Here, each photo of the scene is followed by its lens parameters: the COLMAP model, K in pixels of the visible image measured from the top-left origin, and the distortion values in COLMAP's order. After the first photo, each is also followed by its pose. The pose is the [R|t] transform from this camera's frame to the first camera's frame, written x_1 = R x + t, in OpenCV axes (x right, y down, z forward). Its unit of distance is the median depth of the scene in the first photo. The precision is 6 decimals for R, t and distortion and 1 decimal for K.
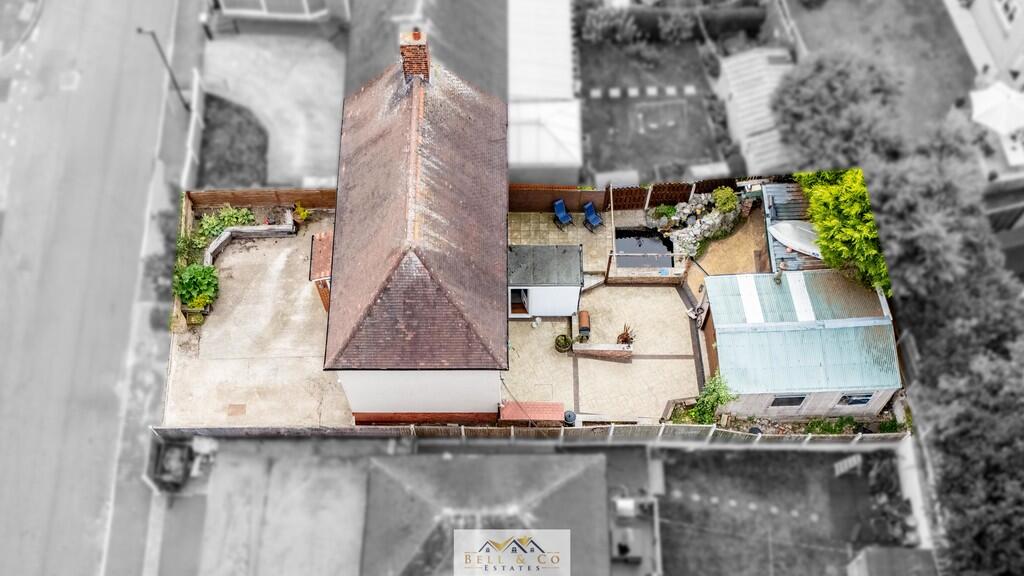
lens RADIAL K [[1023.4, 0, 493.0], [0, 1023.4, 446.8], [0, 0, 1]] dist [0.120990, -0.190010]
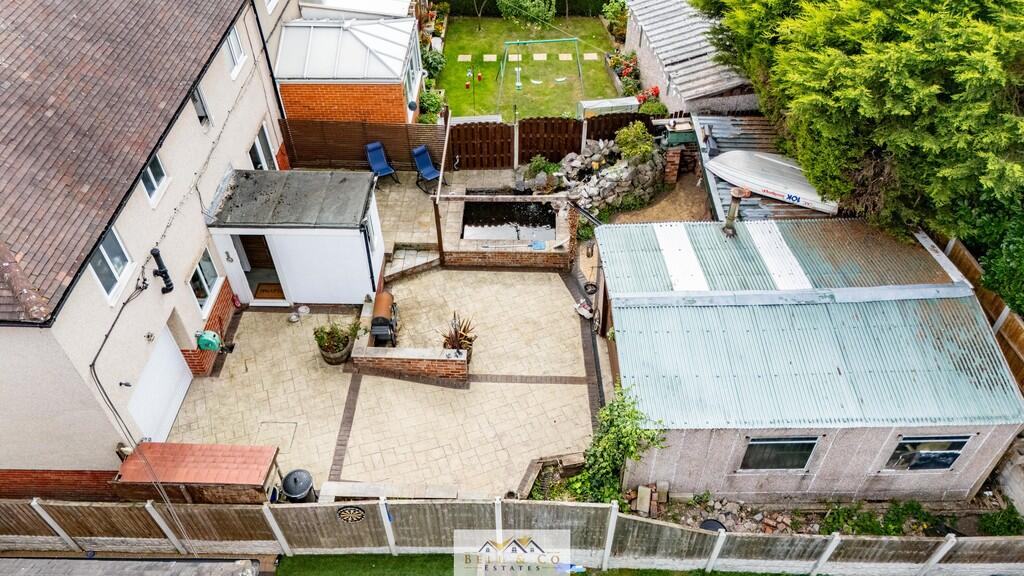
lens RADIAL K [[773.5, 0, 515.7], [0, 773.5, 263.9], [0, 0, 1]] dist [0.093349, -0.111254]
pose [[0.999806, 0.013022, -0.014773, 0.166583], [-0.017759, 0.920391, -0.390595, 0.014222], [0.008511, 0.390782, 0.920444, 0.618824]]
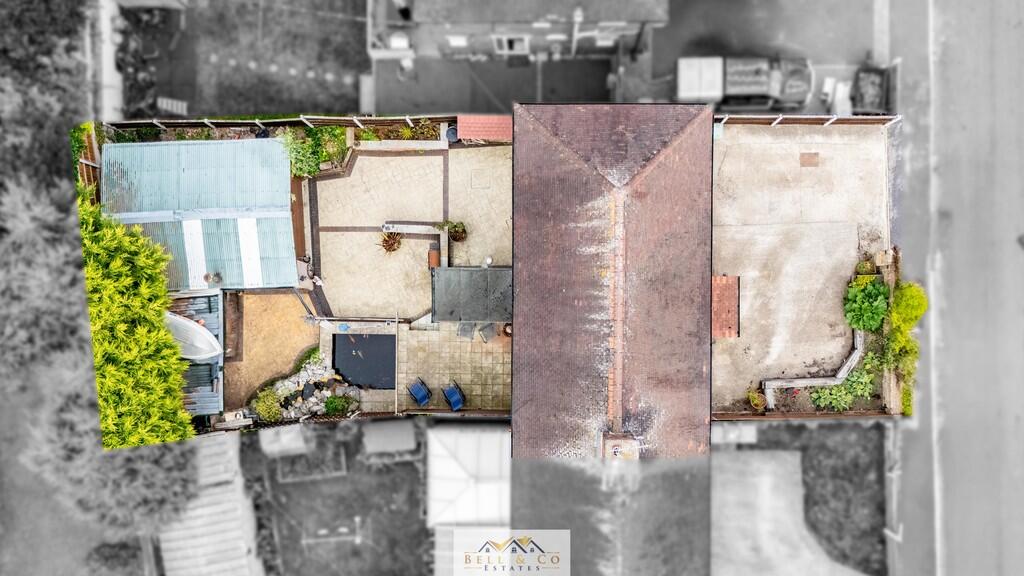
lens RADIAL K [[988.6, 0, 534.2], [0, 988.6, 323.7], [0, 0, 1]] dist [0.060909, 0.005420]
pose [[-0.999368, -0.002000, 0.035491, -0.031265], [0.015753, -0.919932, 0.391761, -0.521916], [0.031866, 0.392072, 0.919382, 0.218823]]
